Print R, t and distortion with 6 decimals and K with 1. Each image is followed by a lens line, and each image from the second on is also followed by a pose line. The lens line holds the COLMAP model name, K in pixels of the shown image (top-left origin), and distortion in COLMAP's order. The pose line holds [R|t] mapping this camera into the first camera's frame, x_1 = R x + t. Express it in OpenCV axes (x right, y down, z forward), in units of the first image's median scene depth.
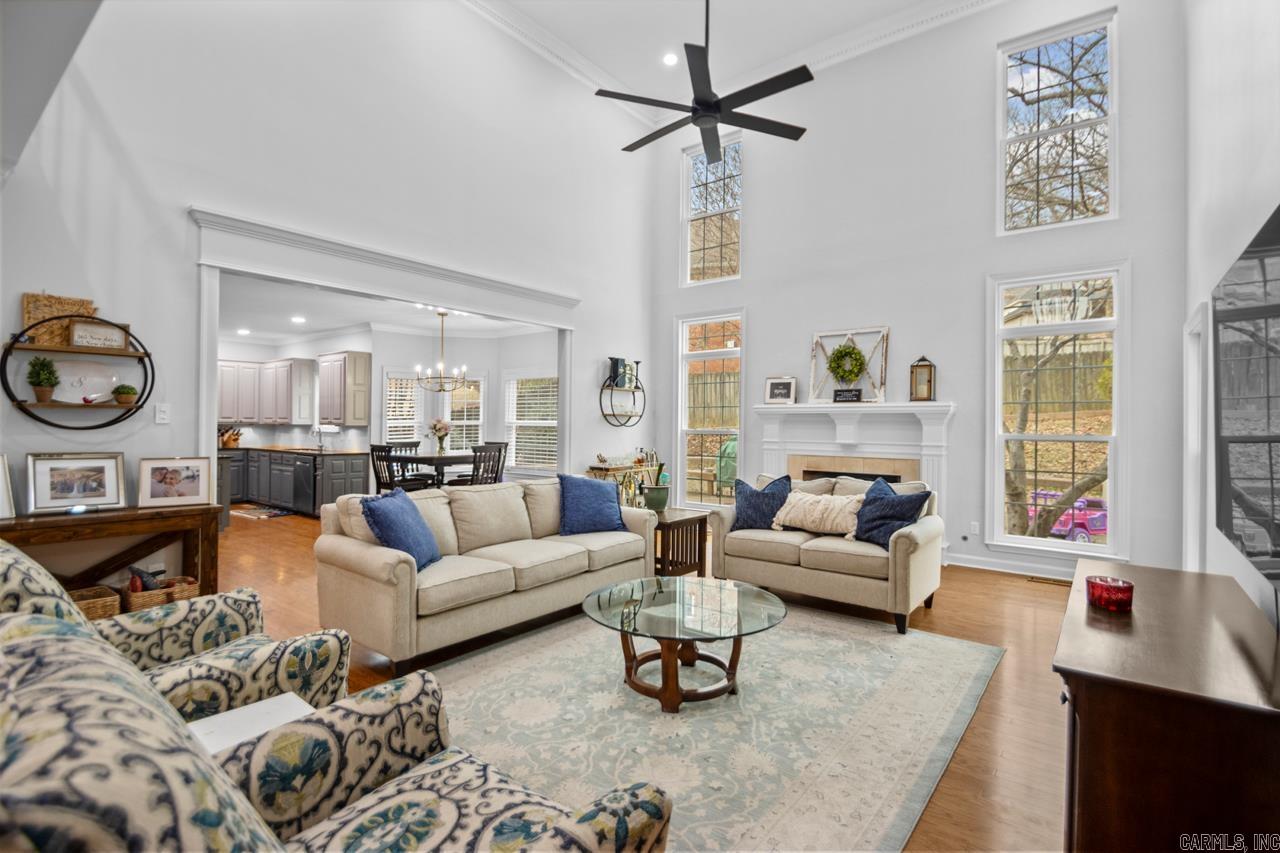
lens RADIAL K [[600.2, 0, 639.9], [0, 600.2, 425.3], [0, 0, 1]] dist [0.001712, -0.000234]
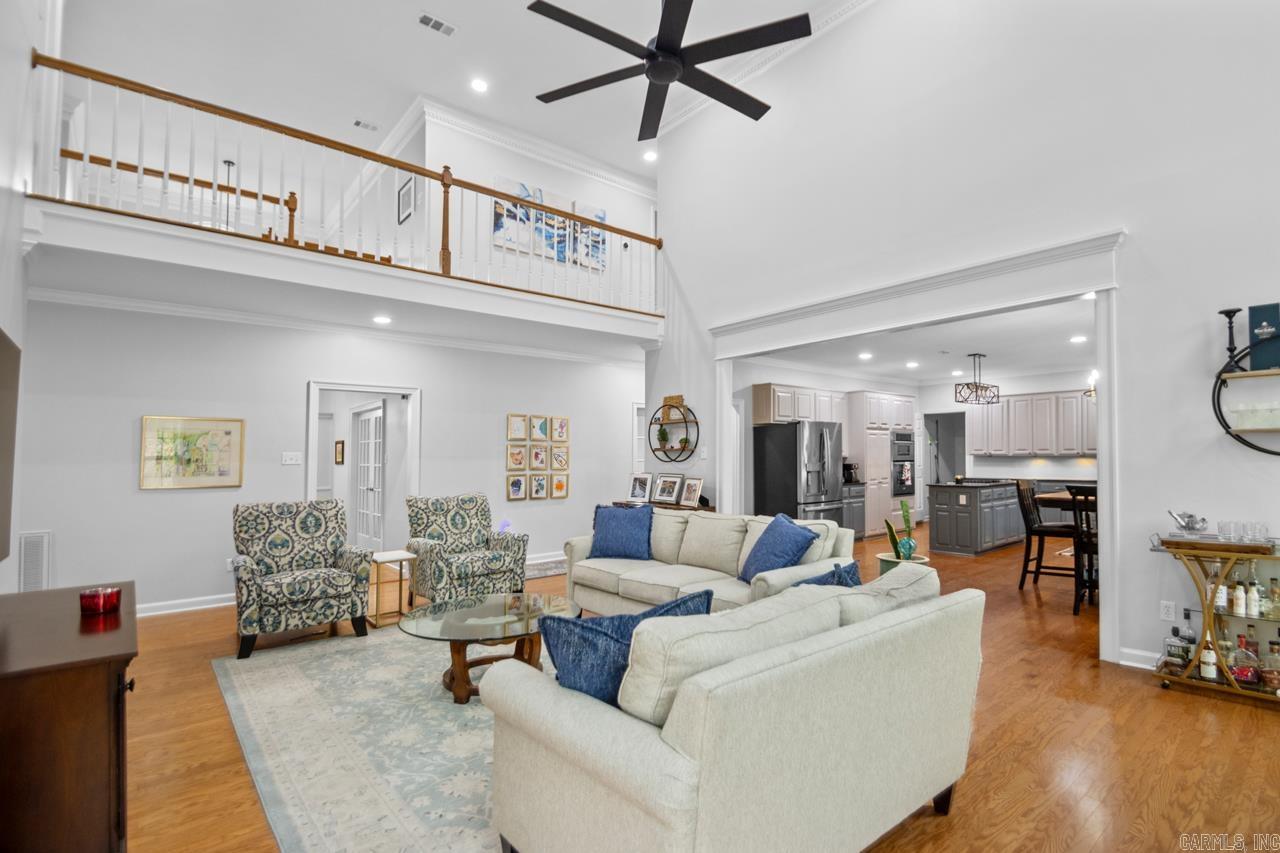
lens RADIAL K [[600.2, 0, 663.3], [0, 600.2, 442.0], [0, 0, 1]] dist [0.001712, -0.000234]
pose [[-0.182715, -0.029374, -0.982727, 0.563294], [0.010114, 0.999445, -0.031755, 0.001655], [0.983114, -0.015741, -0.182317, 0.747174]]
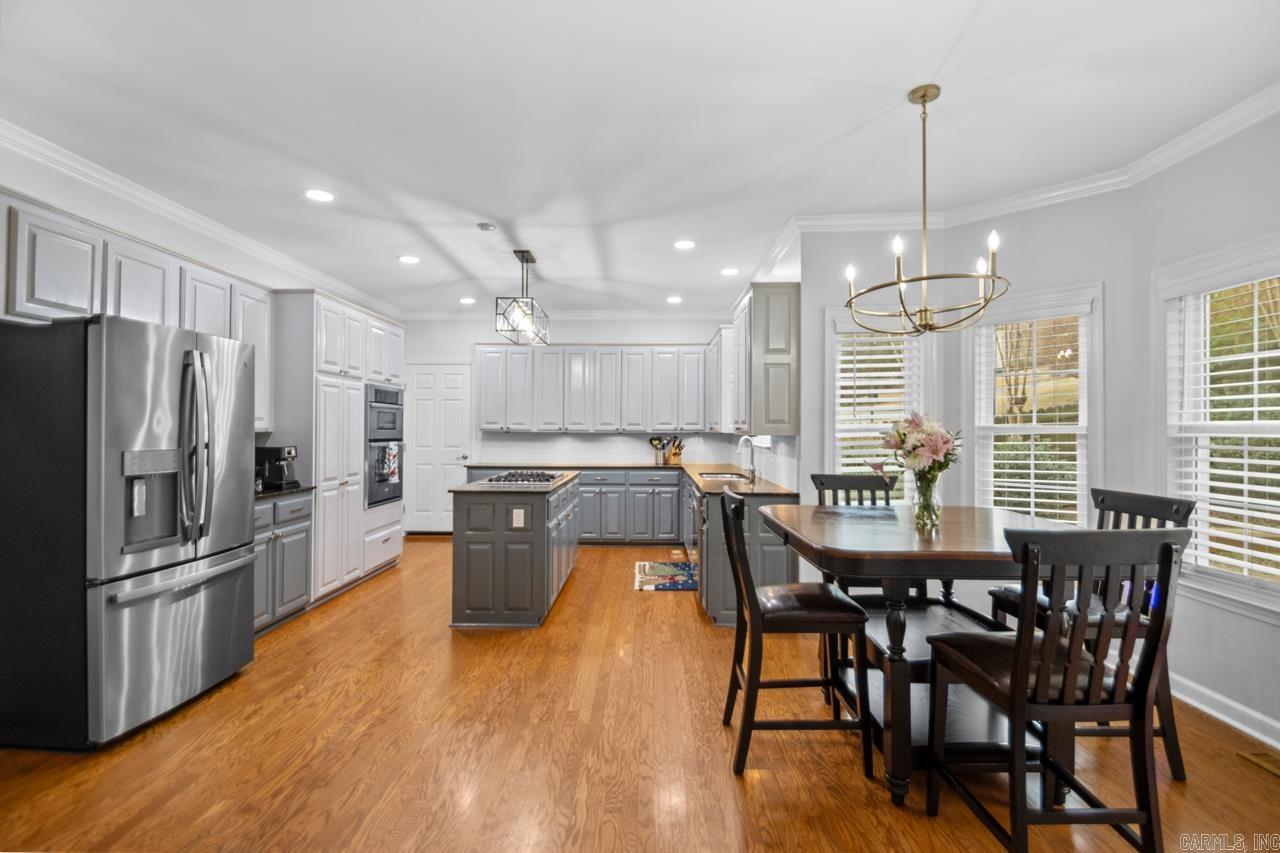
lens RADIAL K [[600.2, 0, 645.9], [0, 600.2, 428.2], [0, 0, 1]] dist [0.001712, -0.000234]
pose [[0.630370, -0.006300, -0.776269, -0.213399], [-0.001017, 0.999960, -0.008941, -0.001589], [0.776294, 0.006425, 0.630338, 0.827614]]
